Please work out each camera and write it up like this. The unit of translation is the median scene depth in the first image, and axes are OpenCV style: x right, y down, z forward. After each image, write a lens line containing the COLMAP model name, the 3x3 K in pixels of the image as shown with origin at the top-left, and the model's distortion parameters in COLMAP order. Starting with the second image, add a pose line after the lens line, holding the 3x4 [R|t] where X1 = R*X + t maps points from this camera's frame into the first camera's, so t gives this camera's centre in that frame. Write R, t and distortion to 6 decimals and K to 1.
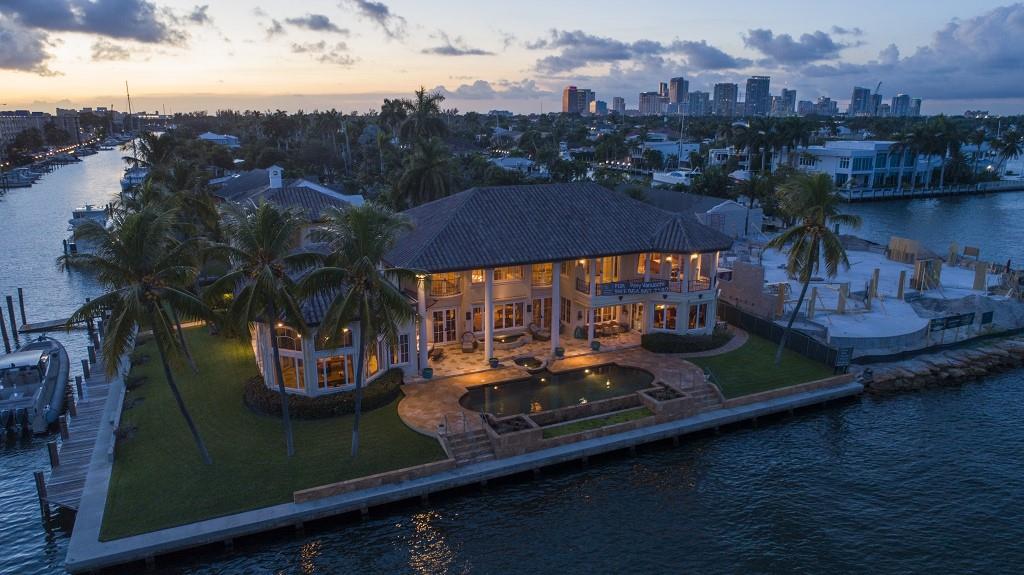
lens RADIAL K [[686.1, 0, 512.0], [0, 686.1, 287.5], [0, 0, 1]] dist [-0.013422, 0.000212]
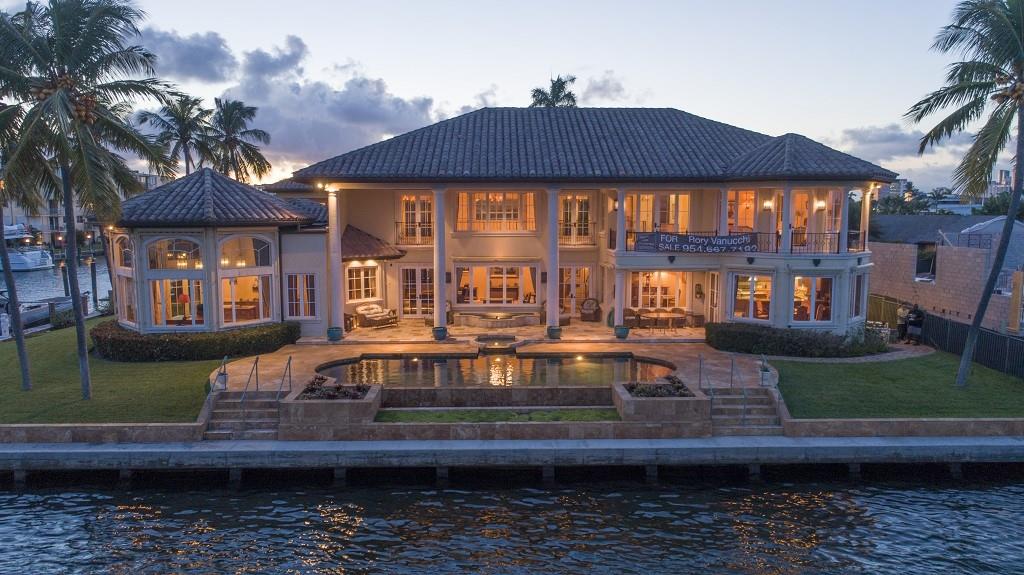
lens RADIAL K [[686.1, 0, 512.0], [0, 686.1, 287.5], [0, 0, 1]] dist [-0.013422, 0.000212]
pose [[0.915957, 0.041918, -0.399082, 0.190857], [-0.094423, 0.989118, -0.112825, 0.086155], [0.390009, 0.141025, 0.909948, 0.270930]]
